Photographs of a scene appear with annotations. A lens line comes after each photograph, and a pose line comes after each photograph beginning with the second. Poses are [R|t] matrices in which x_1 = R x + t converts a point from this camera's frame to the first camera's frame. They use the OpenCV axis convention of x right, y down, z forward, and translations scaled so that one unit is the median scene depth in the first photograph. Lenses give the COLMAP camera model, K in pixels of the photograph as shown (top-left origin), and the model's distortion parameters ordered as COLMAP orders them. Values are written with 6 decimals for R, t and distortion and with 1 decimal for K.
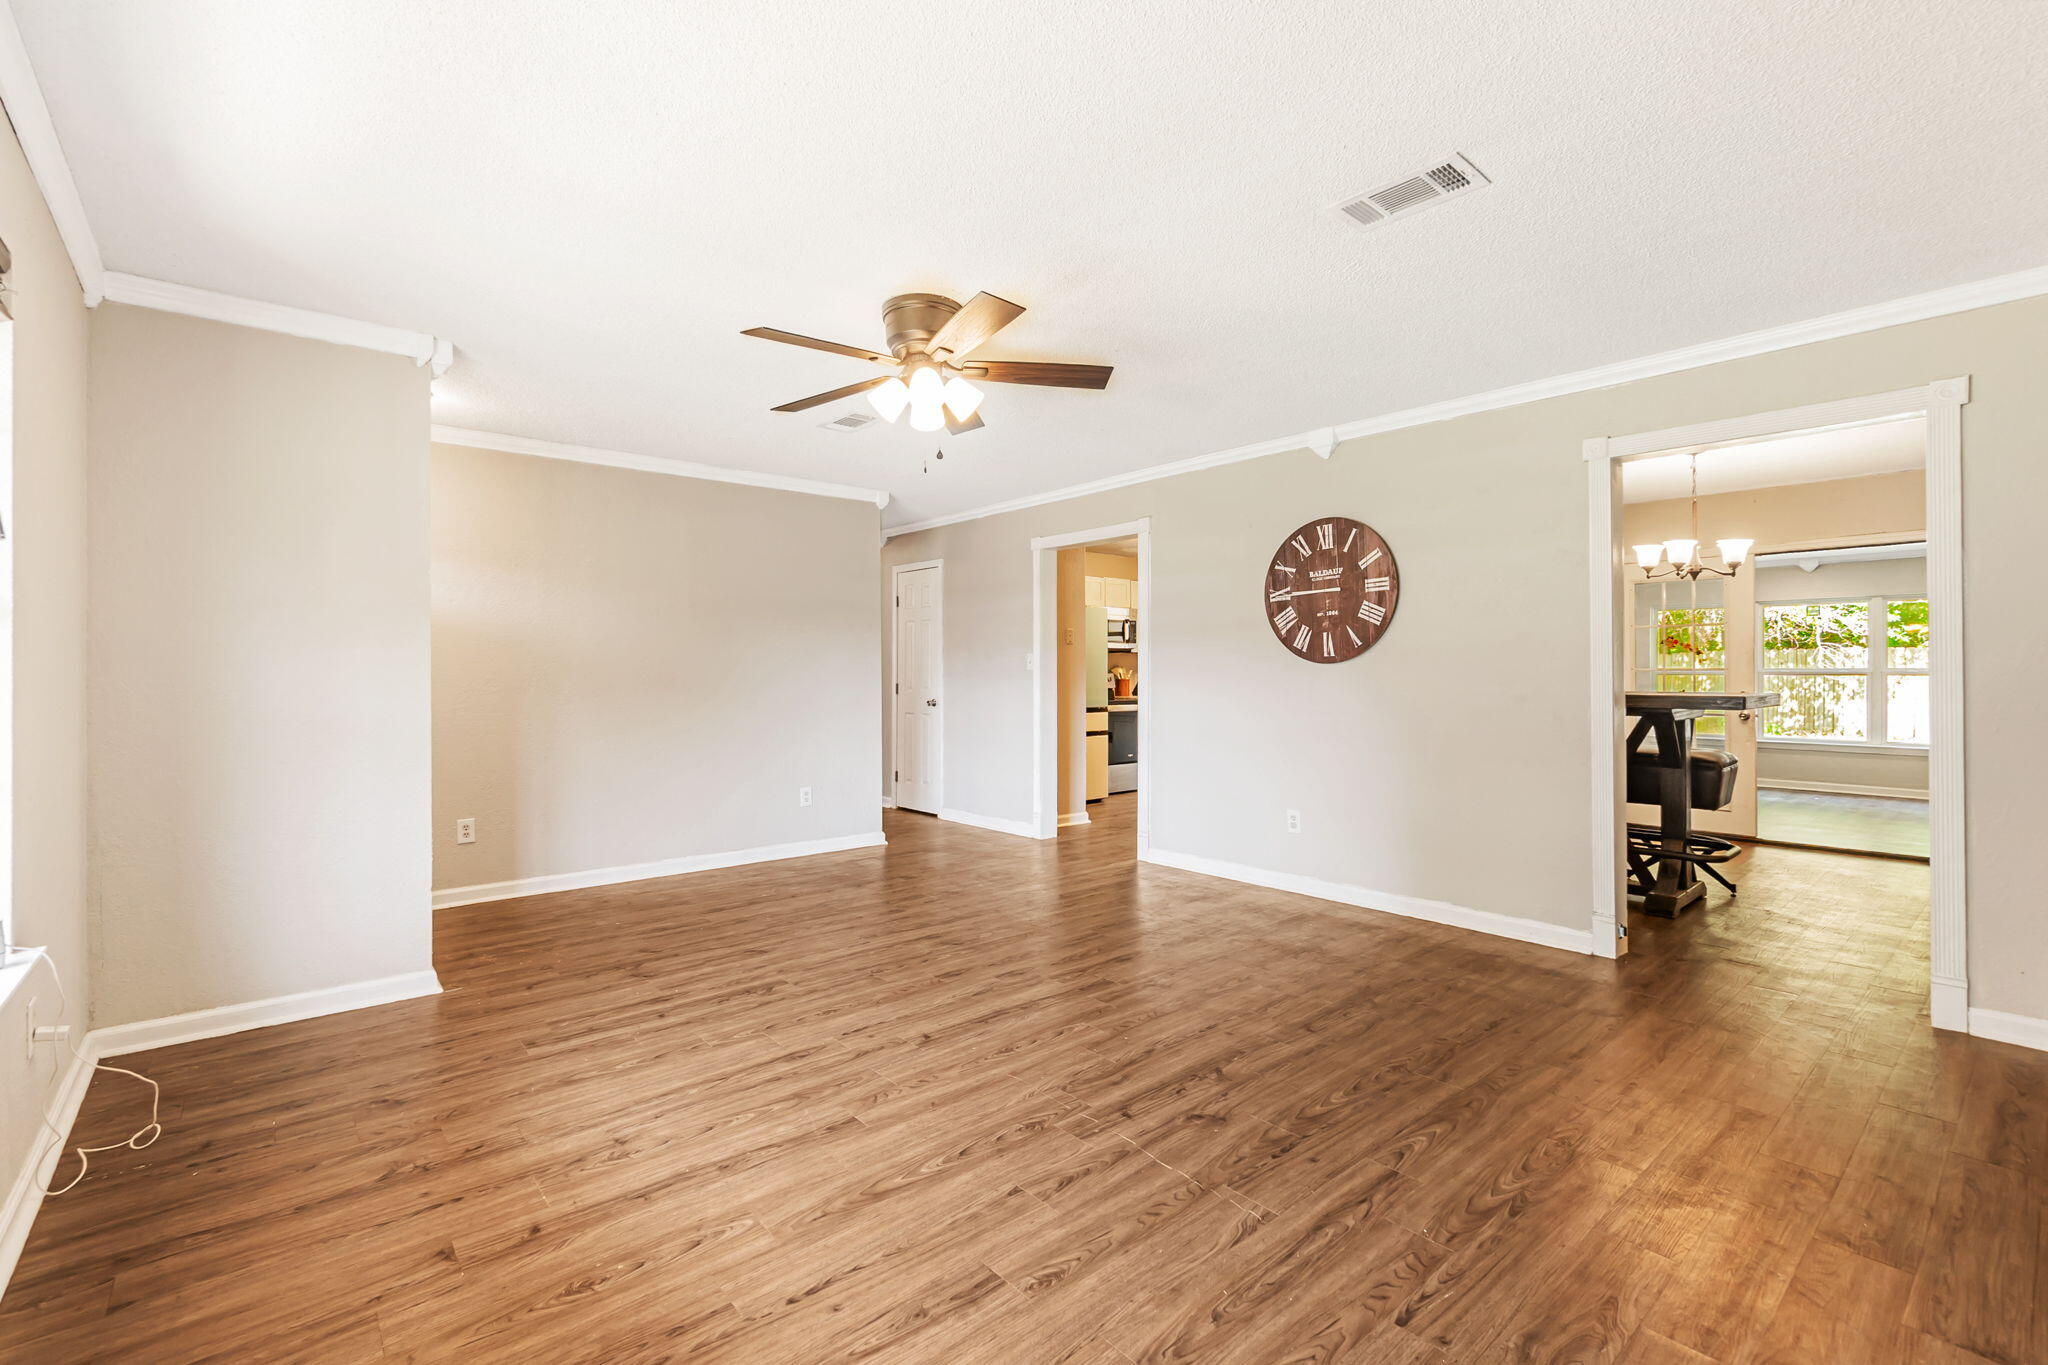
lens RADIAL K [[900.3, 0, 1010.8], [0, 900.3, 667.1], [0, 0, 1]] dist [-0.001326, 0.000832]
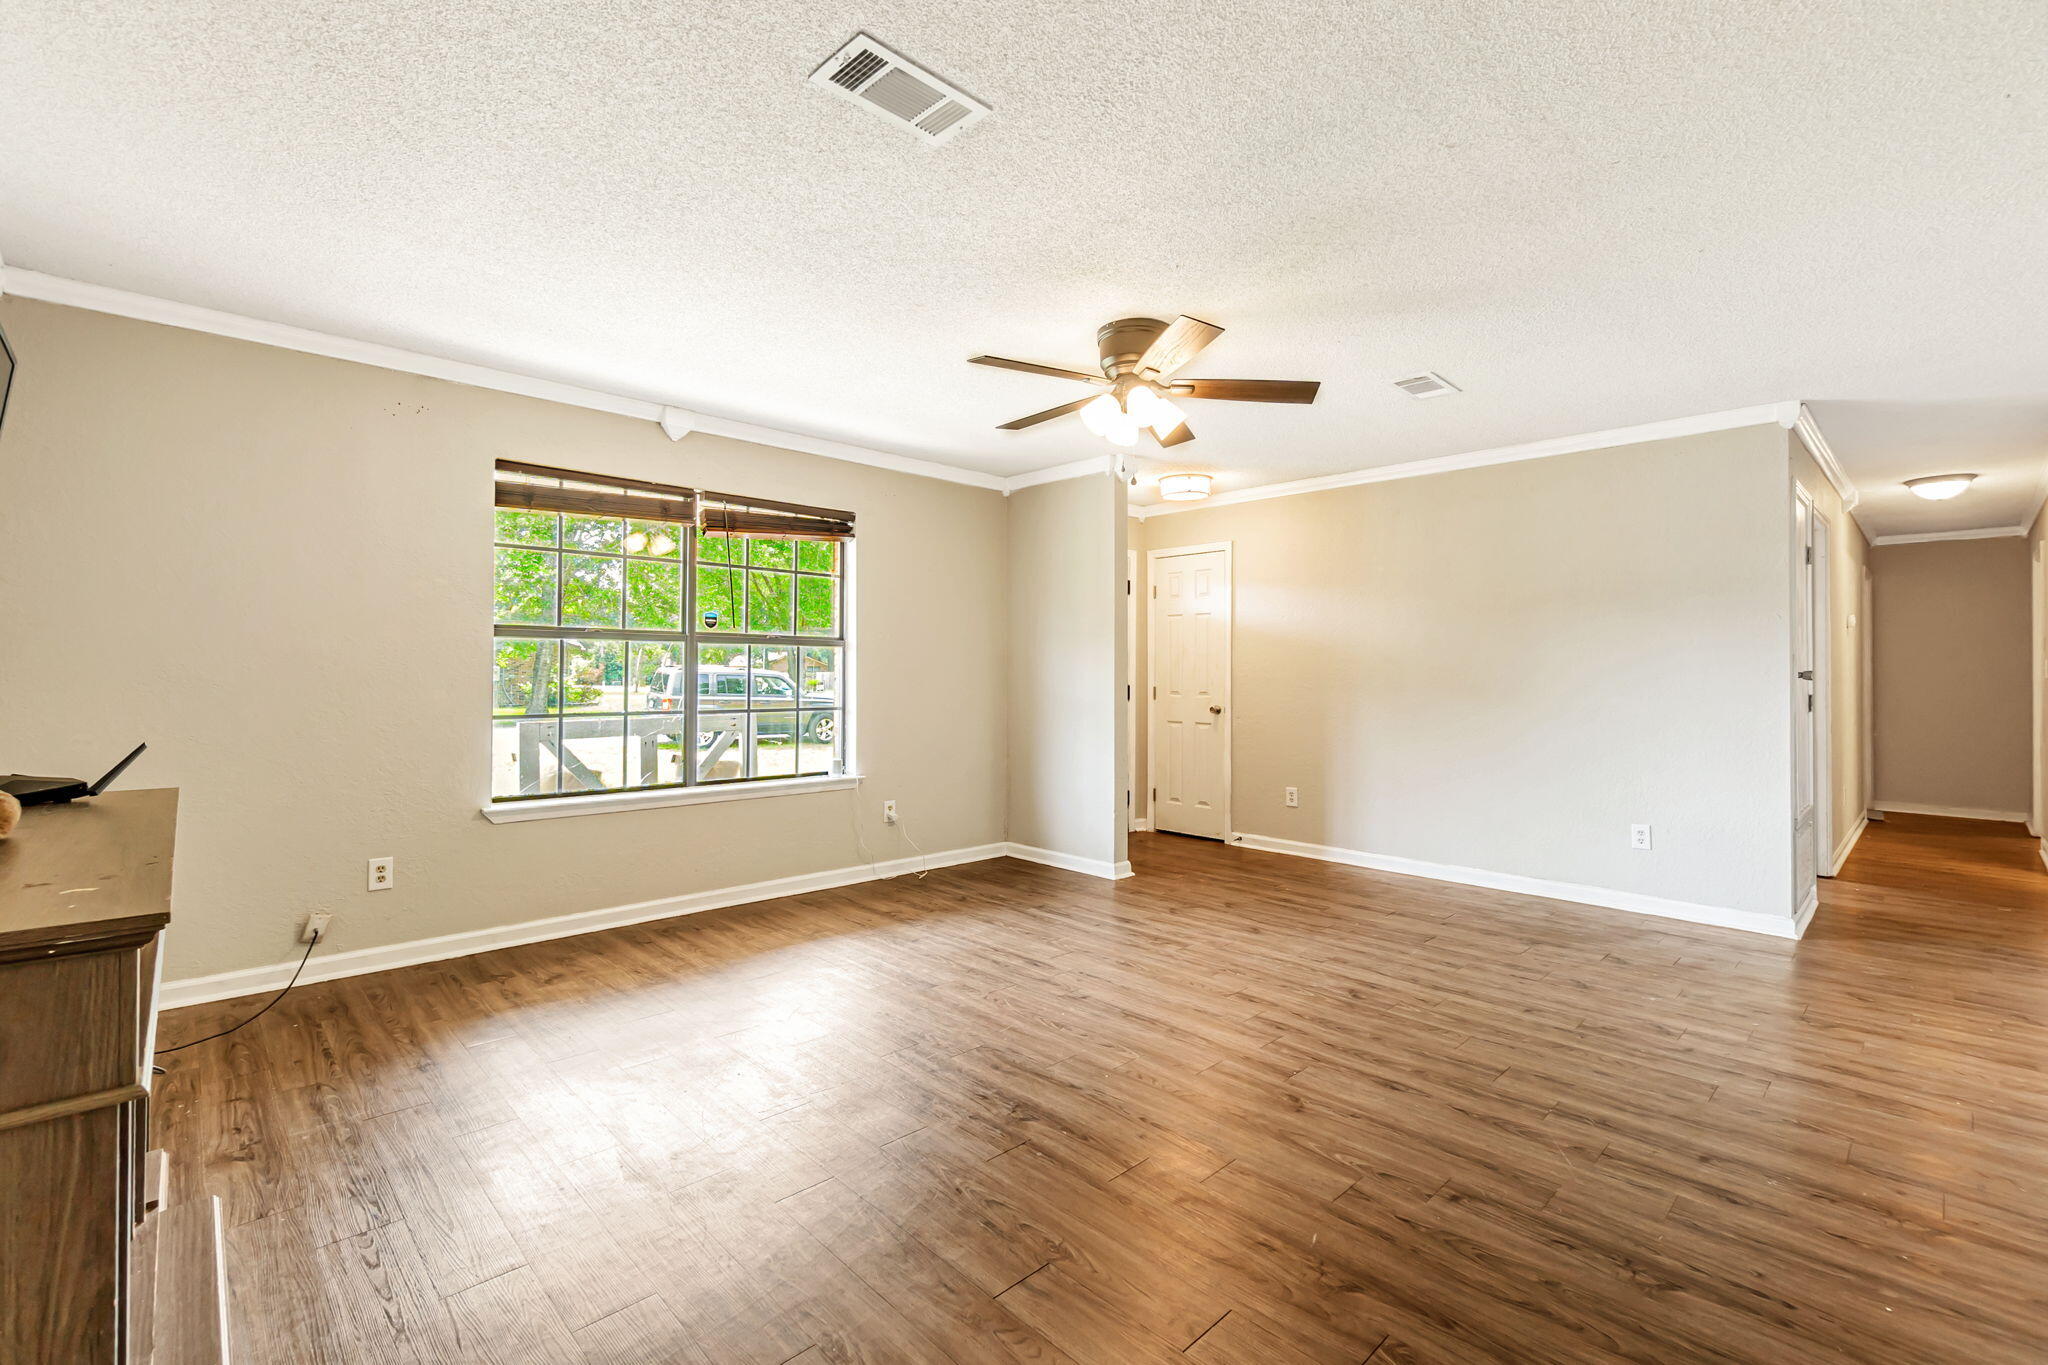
lens RADIAL K [[897.9, 0, 1019.6], [0, 897.9, 662.7], [0, 0, 1]] dist [0.001329, 0.001210]
pose [[0.065087, -0.007101, -0.997854, 0.843459], [0.001129, 0.999975, -0.007042, 0.000677], [0.997879, -0.000668, 0.065094, 0.698561]]
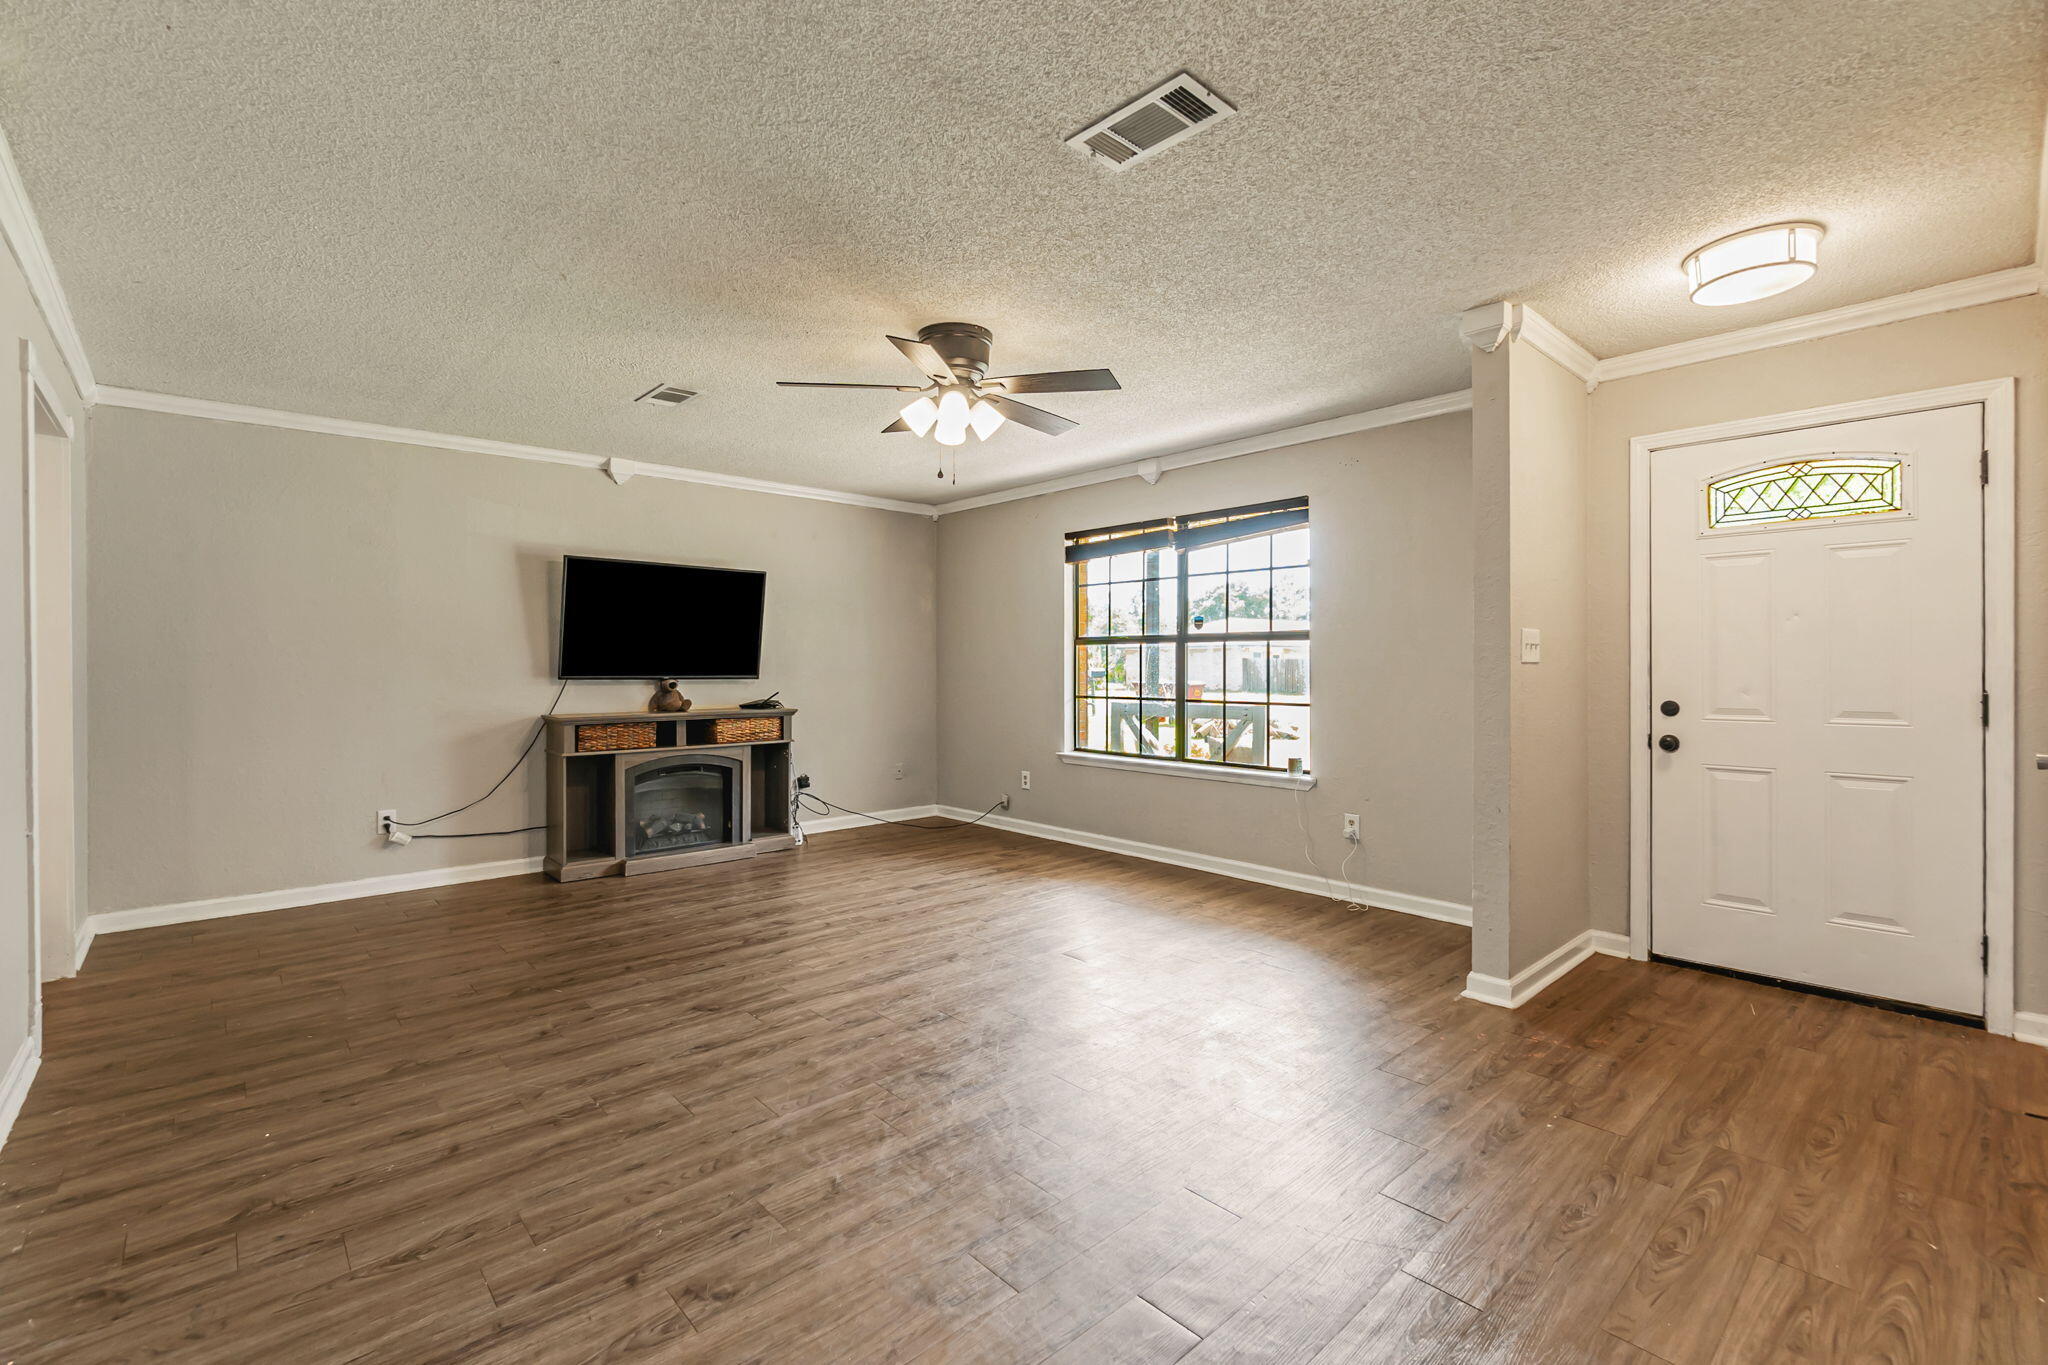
lens RADIAL K [[899.6, 0, 1013.8], [0, 899.6, 678.9], [0, 0, 1]] dist [-0.001131, 0.000026]
pose [[-0.999510, 0.003545, -0.031093, -0.117689], [0.003302, 0.999964, 0.007865, 0.011922], [0.031120, 0.007758, -0.999486, 1.841840]]
